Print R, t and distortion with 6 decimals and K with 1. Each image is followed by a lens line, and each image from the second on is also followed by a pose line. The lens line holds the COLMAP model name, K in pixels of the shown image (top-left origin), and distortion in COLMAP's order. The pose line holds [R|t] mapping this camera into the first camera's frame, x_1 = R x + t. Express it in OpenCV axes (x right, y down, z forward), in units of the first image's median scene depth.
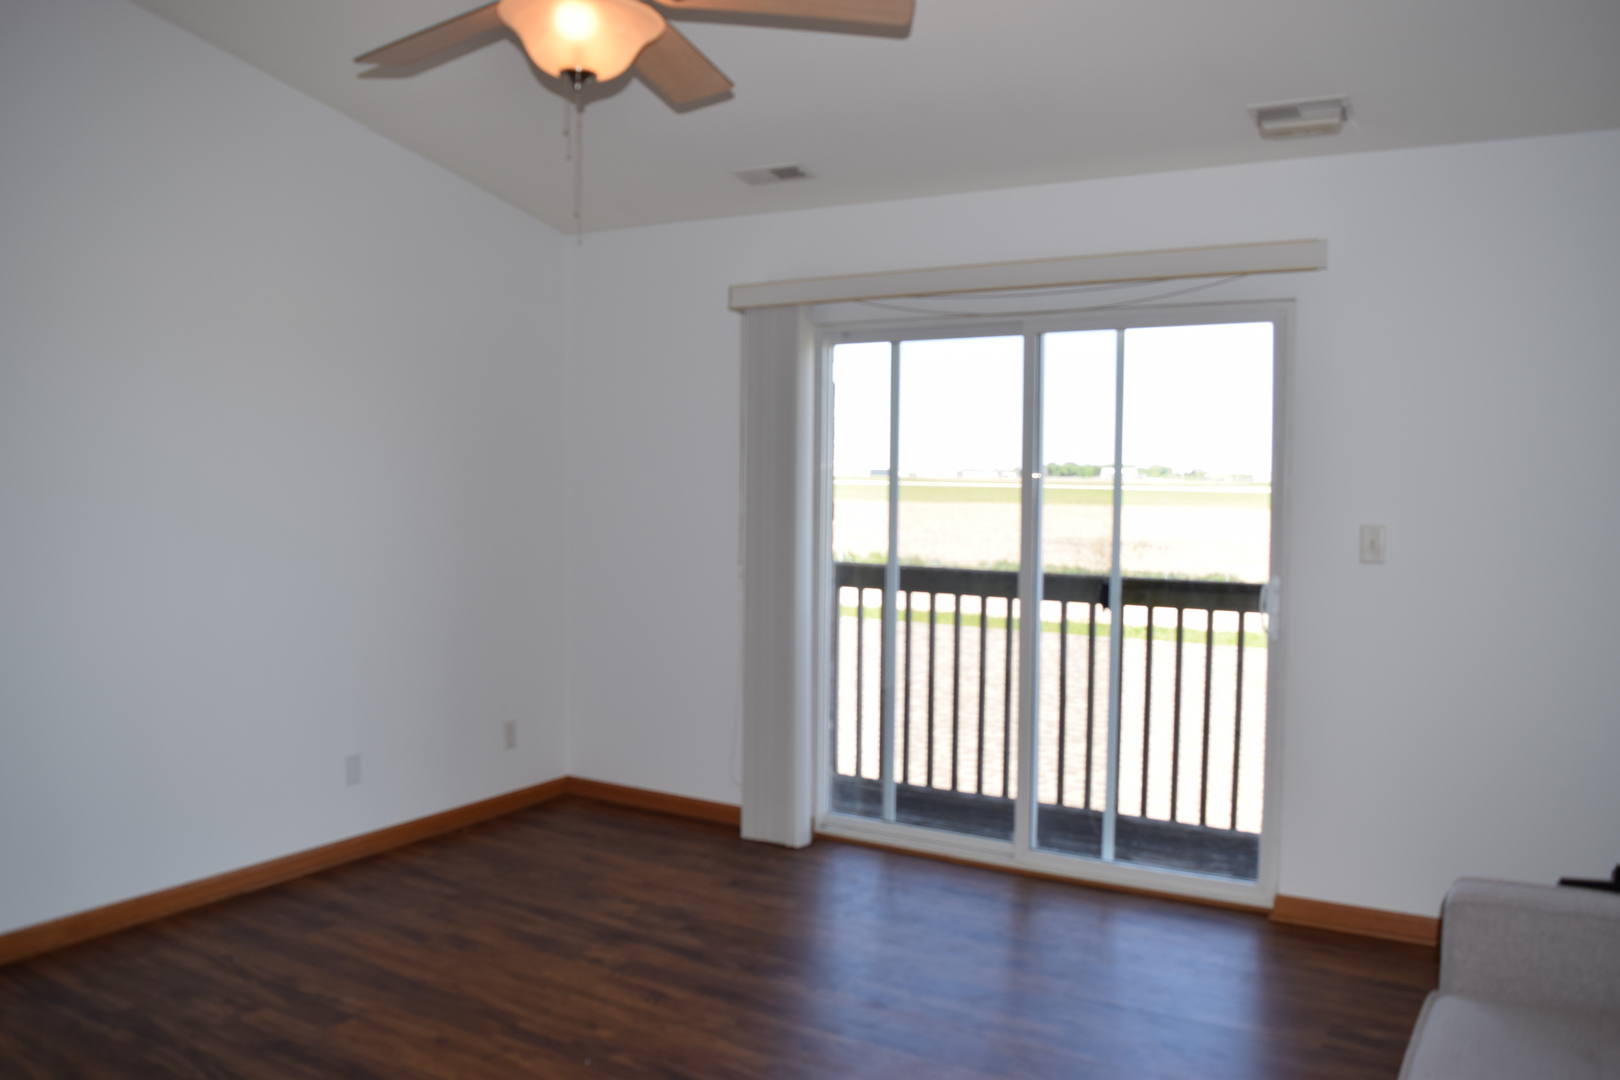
lens RADIAL K [[1289.2, 0, 818.3], [0, 1289.2, 530.9], [0, 0, 1]] dist [-0.085859, 0.008213]
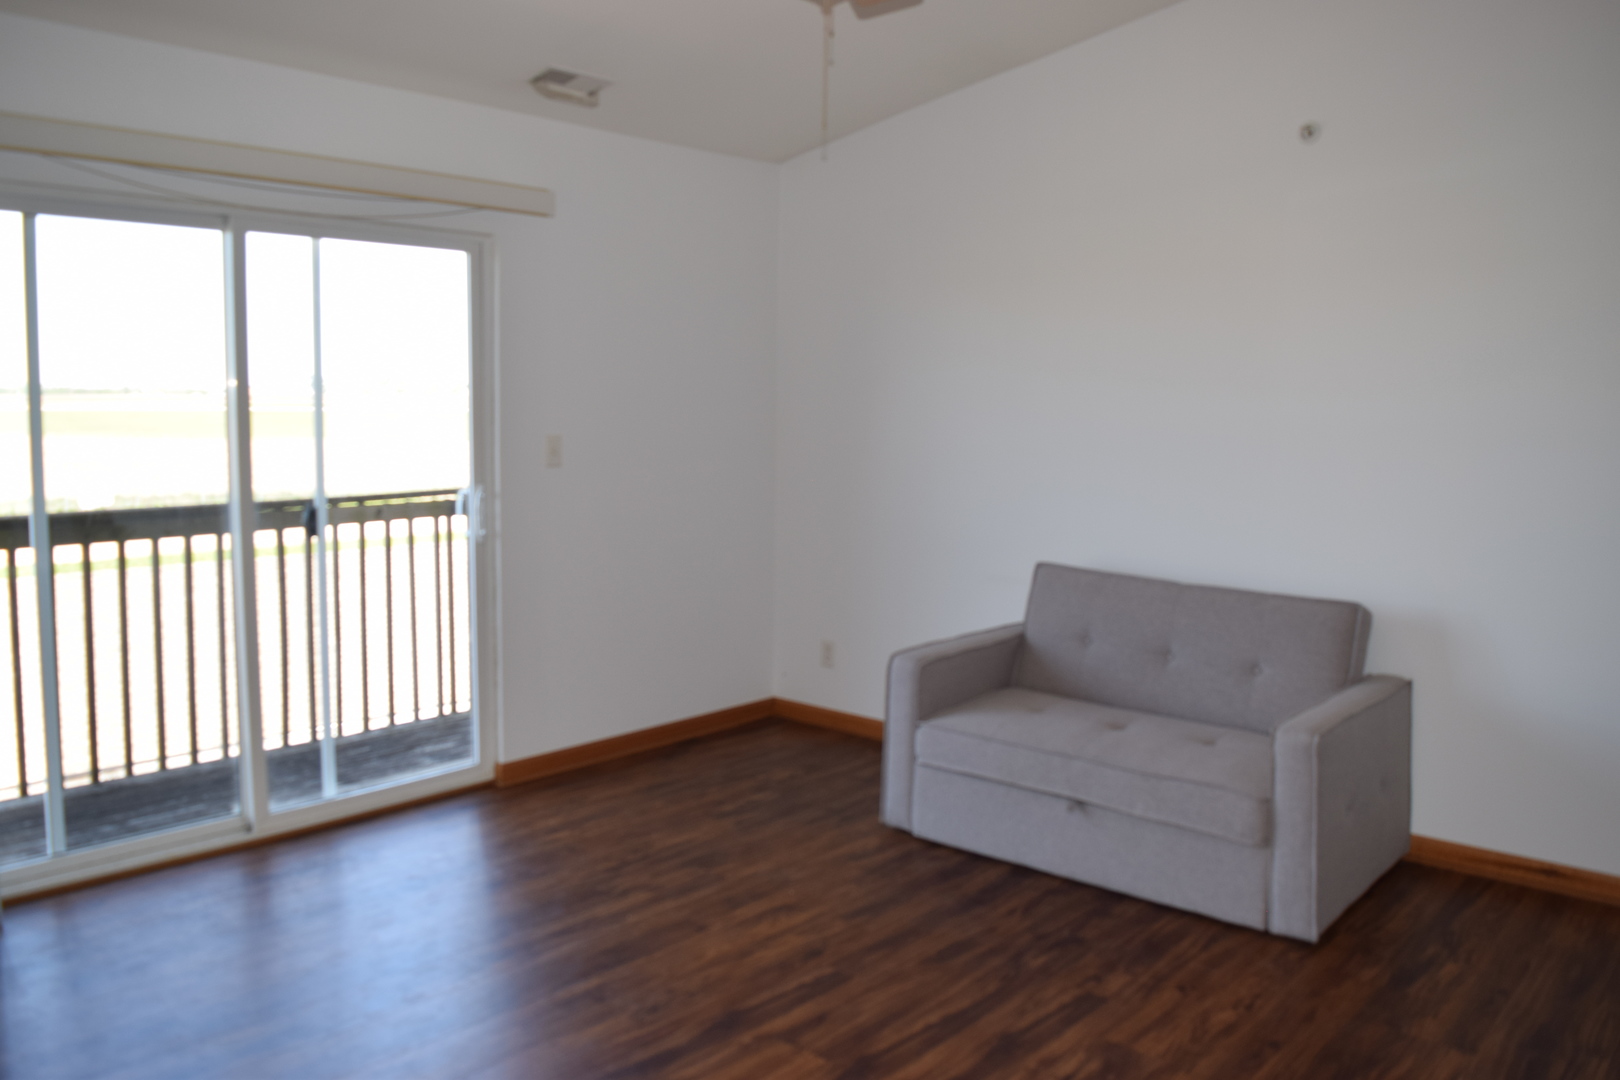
lens RADIAL K [[1328.6, 0, 810.0], [0, 1328.6, 540.0], [0, 0, 1]] dist [-0.007132, -0.001867]
pose [[0.165163, -0.113258, 0.979742, -0.687658], [0.046499, 0.993174, 0.106973, -0.021674], [-0.985169, 0.027889, 0.169302, 0.465611]]
